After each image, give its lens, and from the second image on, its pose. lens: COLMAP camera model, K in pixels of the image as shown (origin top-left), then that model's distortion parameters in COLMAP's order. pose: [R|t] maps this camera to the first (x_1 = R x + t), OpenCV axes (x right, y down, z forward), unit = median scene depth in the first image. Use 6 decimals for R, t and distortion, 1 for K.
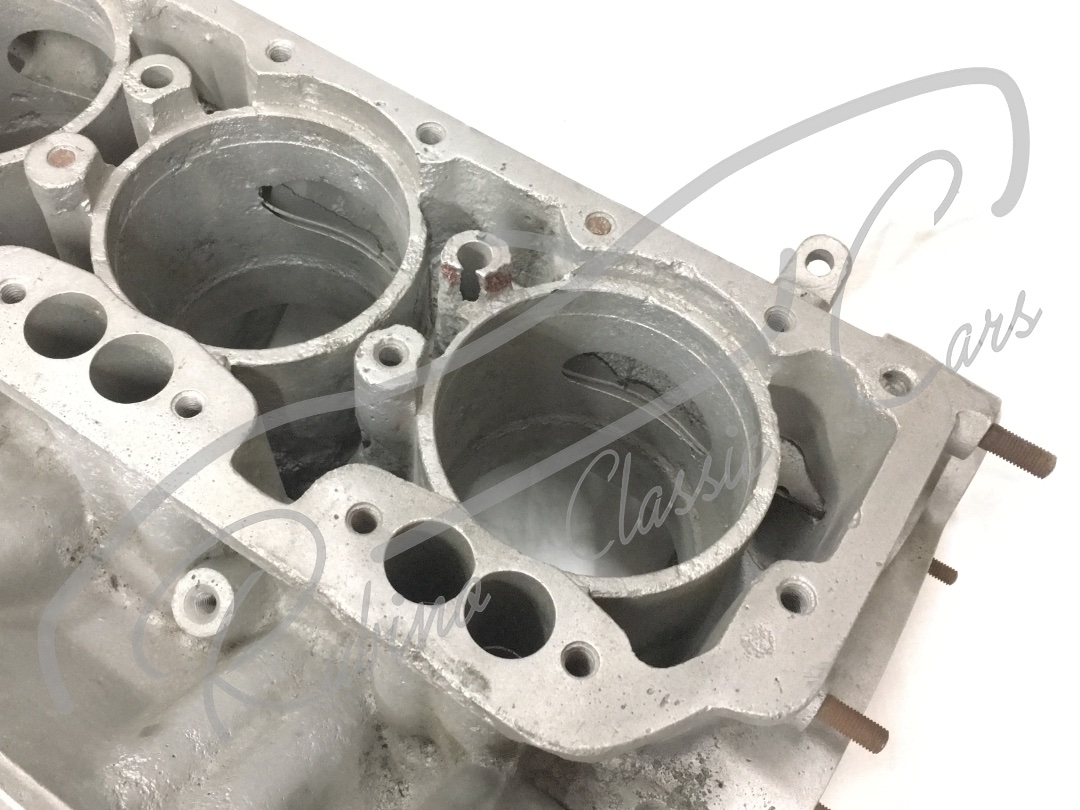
lens RADIAL K [[1127.2, 0, 463.8], [0, 1127.2, 405.1], [0, 0, 1]] dist [0.015860, -0.003461]
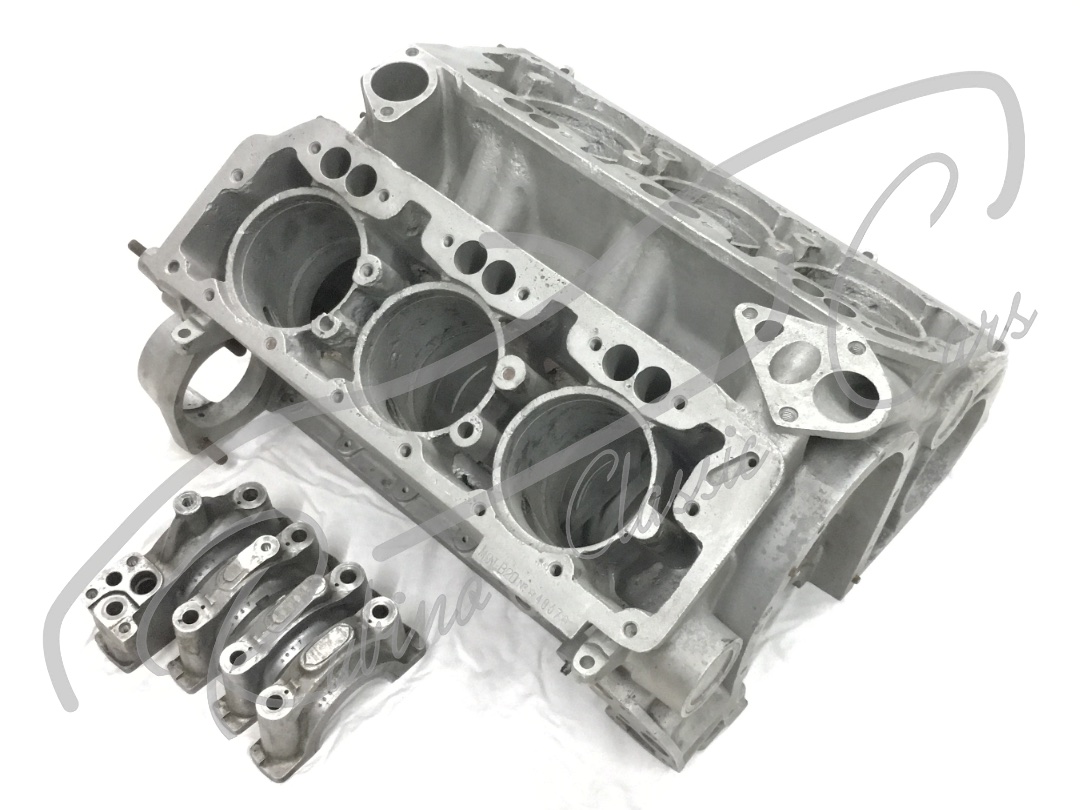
lens RADIAL K [[1378.4, 0, 605.9], [0, 1378.4, 405.6], [0, 0, 1]] dist [0.043059, 0.016963]
pose [[-0.969472, -0.011920, 0.244910, -1.211742], [0.181818, -0.705097, 0.685405, -2.049683], [0.164516, 0.709011, 0.685739, -0.638300]]
